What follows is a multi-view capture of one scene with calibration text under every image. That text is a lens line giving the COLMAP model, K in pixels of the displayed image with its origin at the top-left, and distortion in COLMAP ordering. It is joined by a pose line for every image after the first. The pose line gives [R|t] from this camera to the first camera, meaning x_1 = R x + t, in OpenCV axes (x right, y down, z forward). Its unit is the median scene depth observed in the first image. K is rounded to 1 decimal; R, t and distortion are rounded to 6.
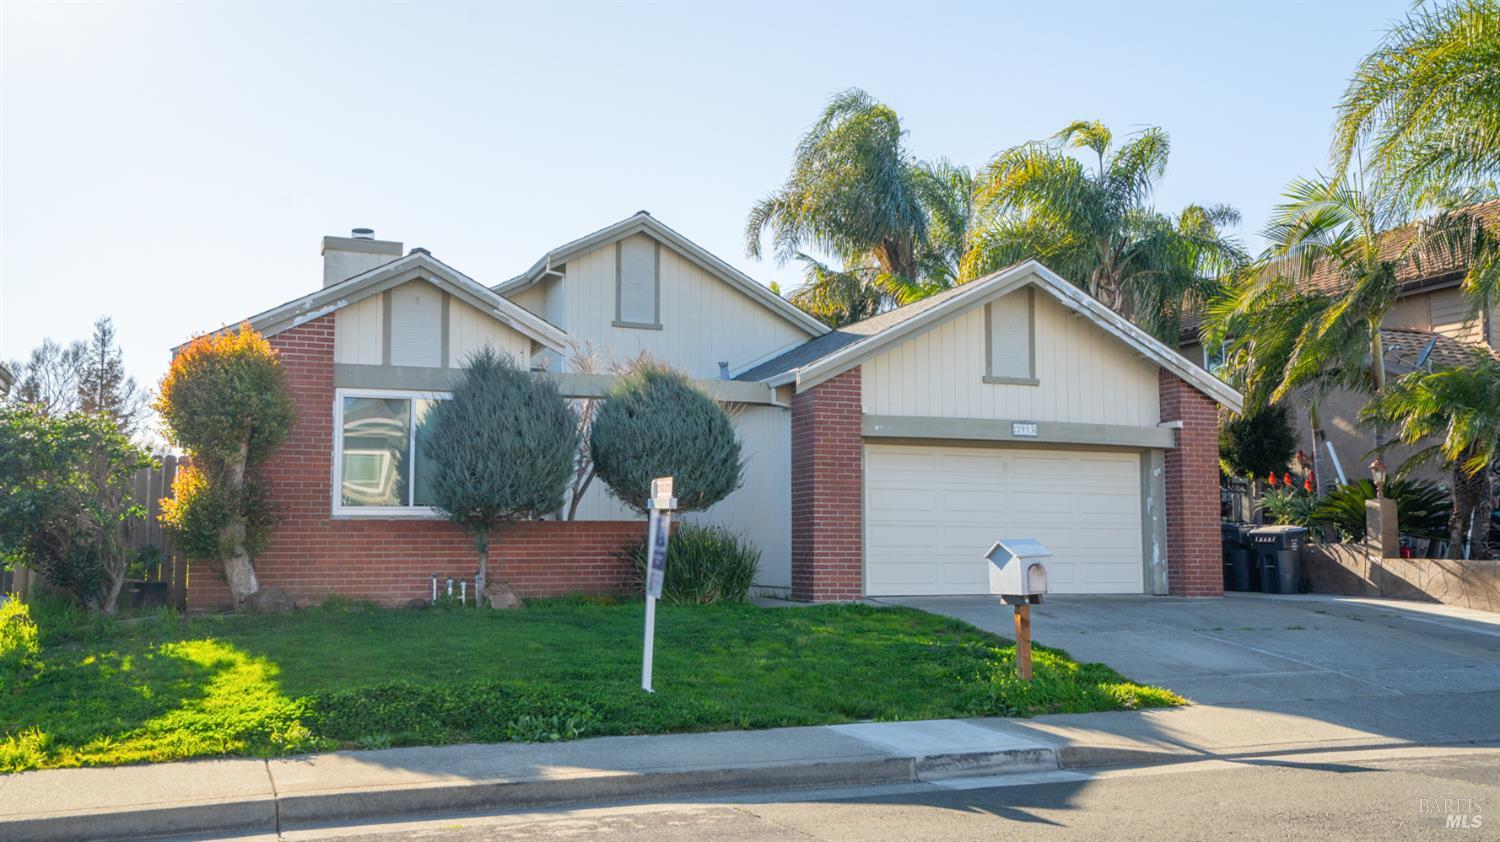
lens RADIAL K [[1356.2, 0, 747.2], [0, 1356.2, 422.0], [0, 0, 1]] dist [0.051567, 0.003996]
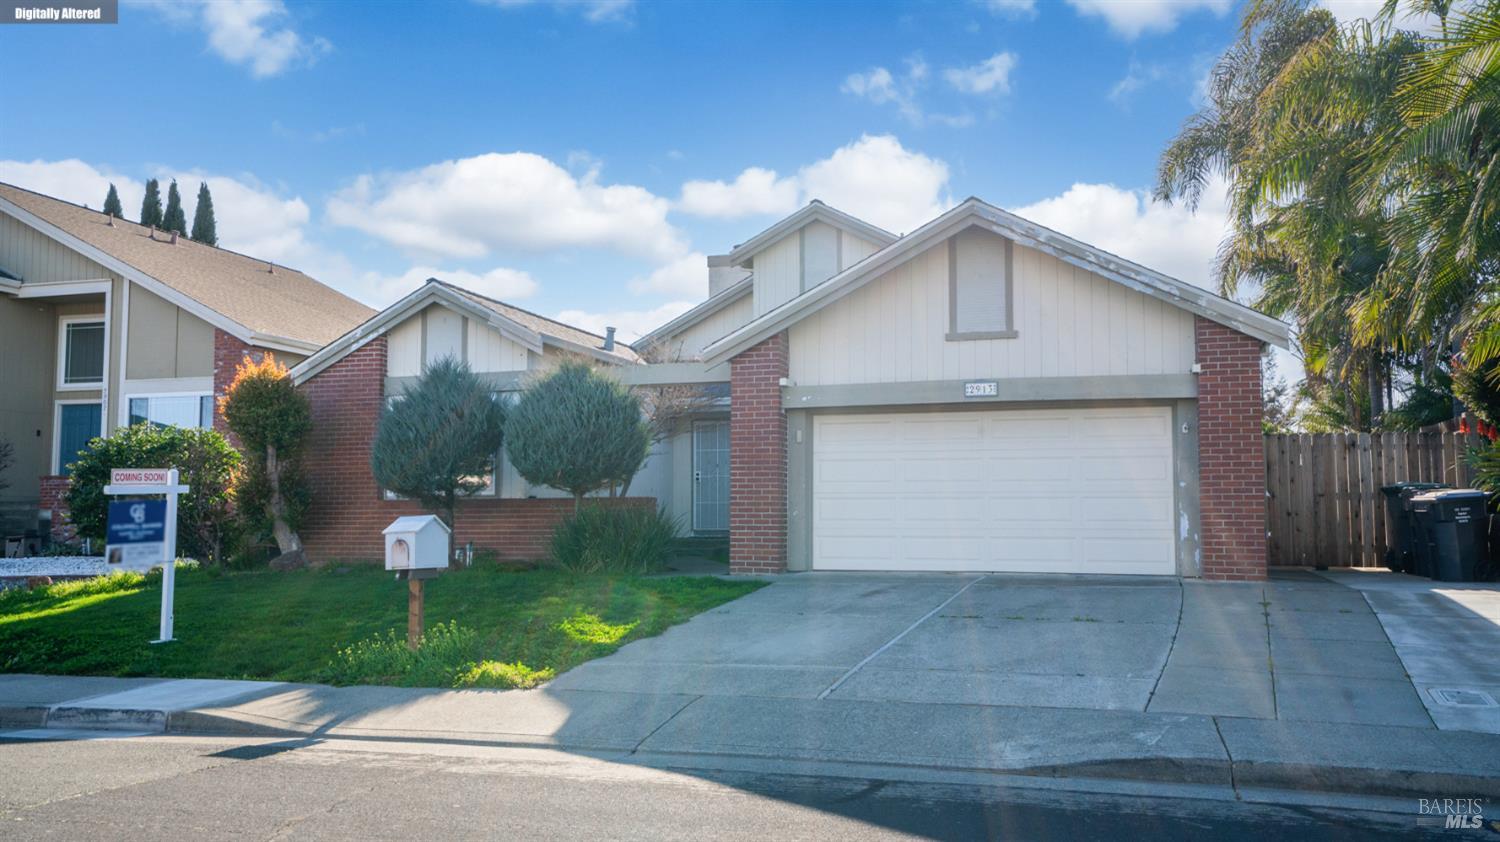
lens RADIAL K [[1258.4, 0, 742.8], [0, 1258.4, 418.3], [0, 0, 1]] dist [0.026686, 0.044781]
pose [[0.776828, -0.052428, -0.627527, 0.647762], [0.061488, 0.998081, -0.007269, 0.022664], [0.626704, -0.032939, 0.778561, 0.269791]]
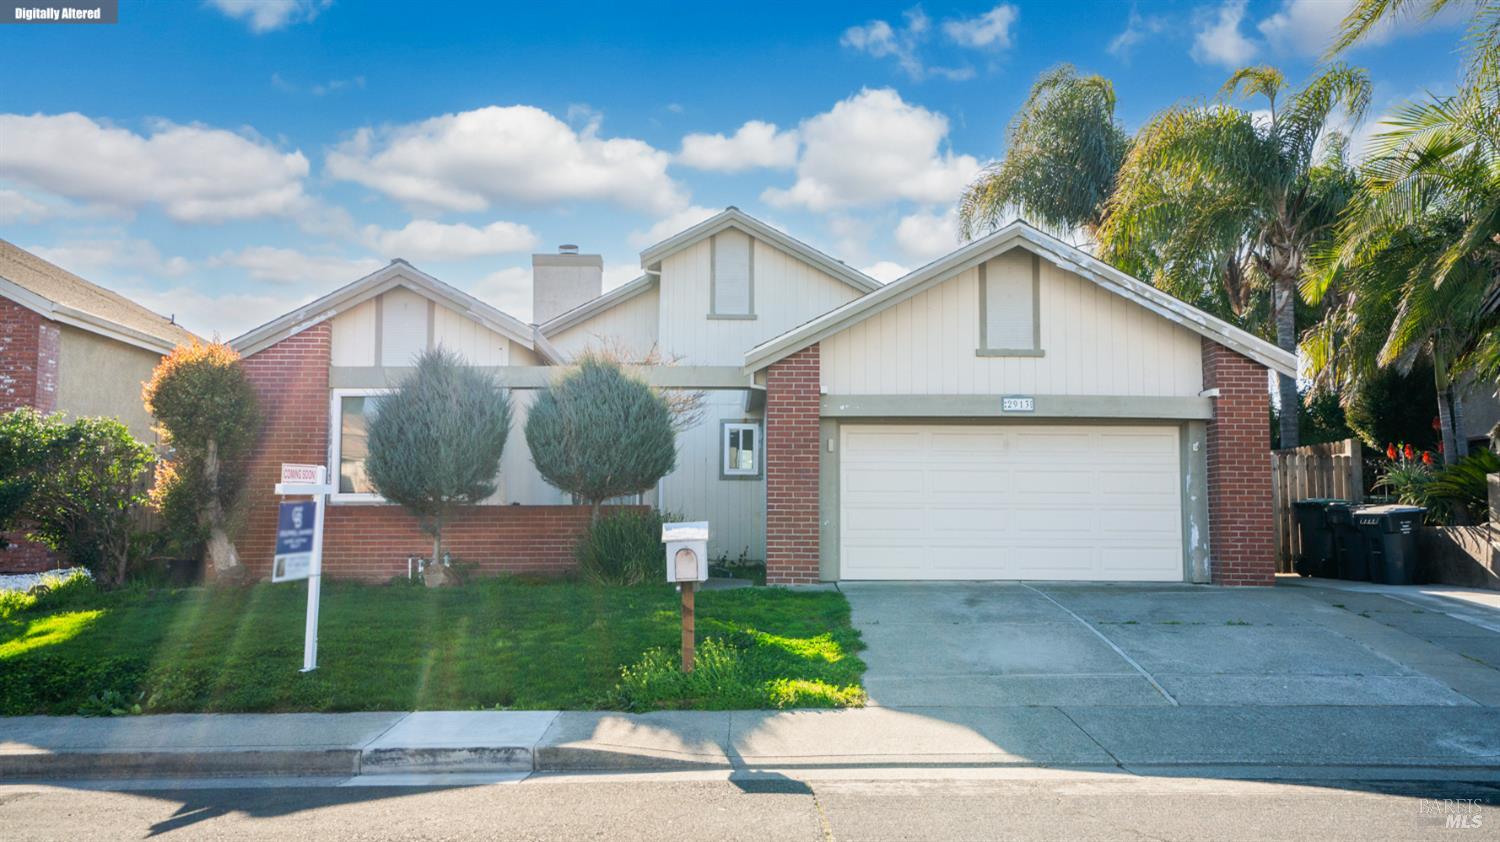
lens RADIAL K [[1258.4, 0, 745.5], [0, 1258.4, 415.9], [0, 0, 1]] dist [0.026686, 0.044781]
pose [[0.937573, -0.030940, -0.346410, 0.352555], [0.031774, 0.999490, -0.003271, 0.011093], [0.346335, -0.007940, 0.938077, 0.130280]]
